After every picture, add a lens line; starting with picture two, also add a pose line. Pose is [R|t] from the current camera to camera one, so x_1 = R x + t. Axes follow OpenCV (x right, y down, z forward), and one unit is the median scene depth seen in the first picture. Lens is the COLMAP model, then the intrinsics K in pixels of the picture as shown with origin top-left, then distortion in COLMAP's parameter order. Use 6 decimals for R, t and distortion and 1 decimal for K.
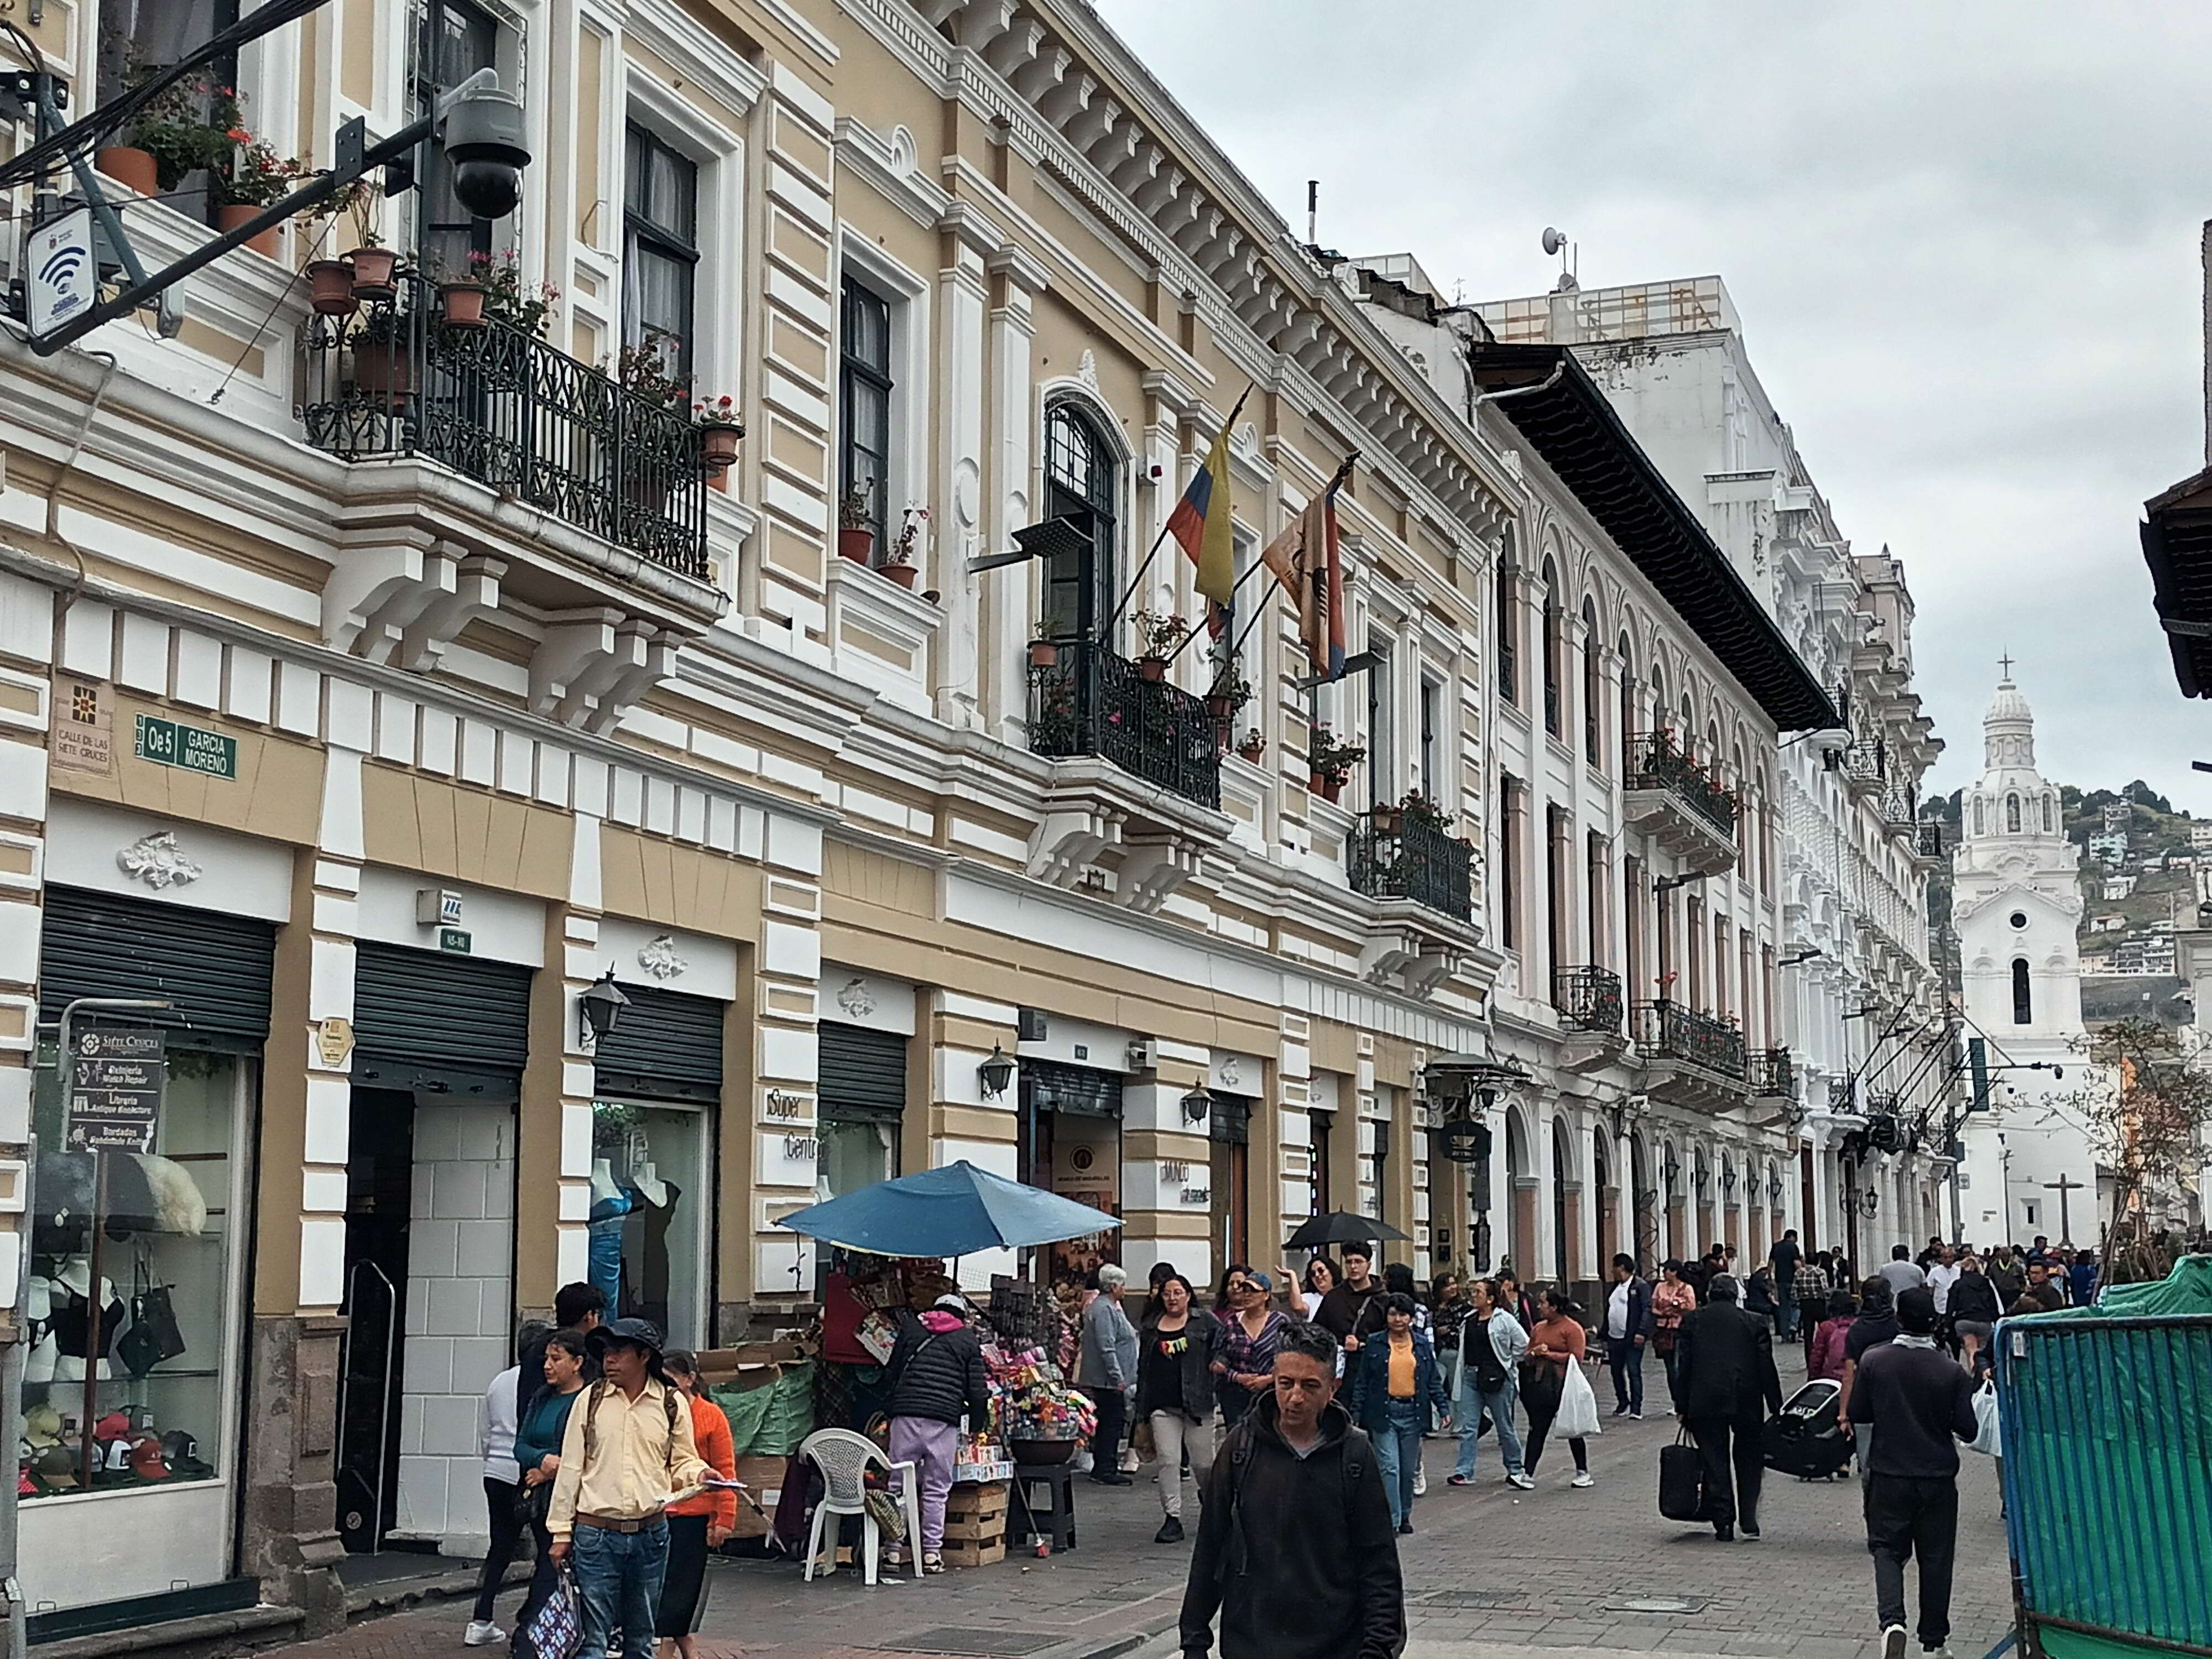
lens RADIAL K [[3118.9, 0, 1105.7], [0, 3118.9, 828.8], [0, 0, 1]] dist [0.017468, 0.000000]
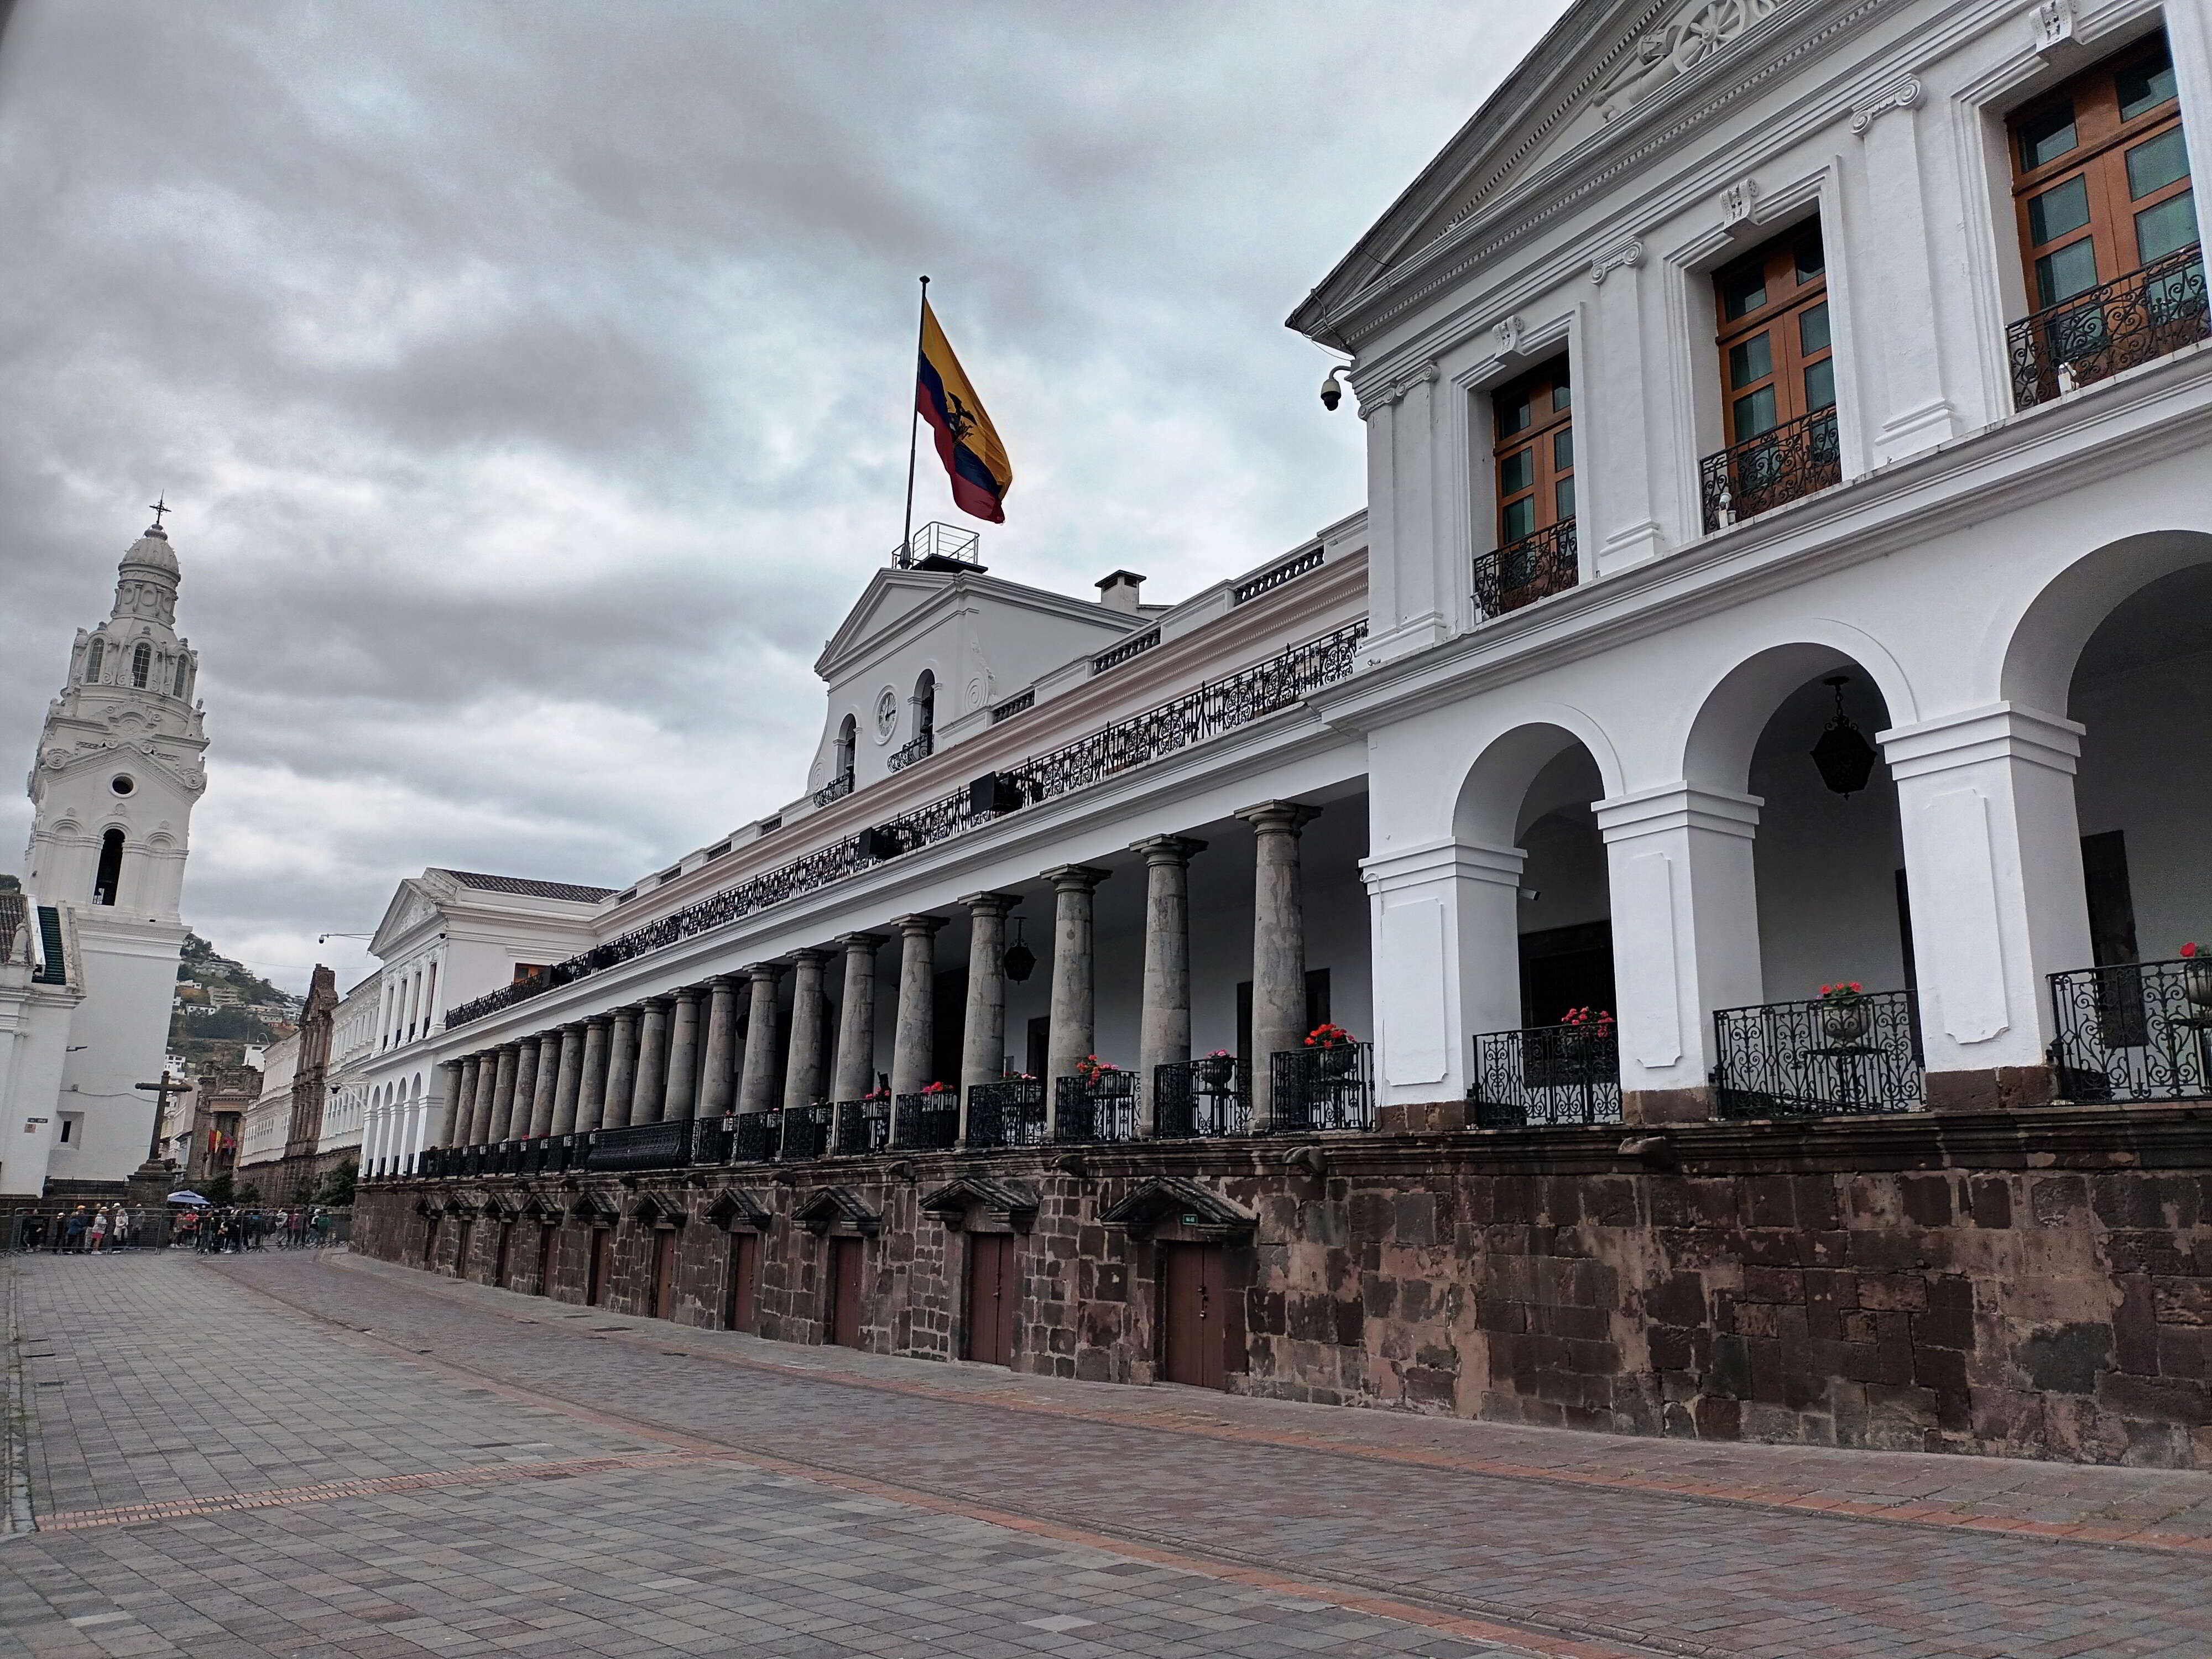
lens RADIAL K [[1646.9, 0, 1105.4], [0, 1646.9, 827.4], [0, 0, 1]] dist [-0.001762, -0.000036]
pose [[0.619271, 0.191776, 0.761397, 0.117030], [-0.127585, 0.981403, -0.143421, 0.070579], [-0.774742, -0.008327, 0.632222, 0.503279]]
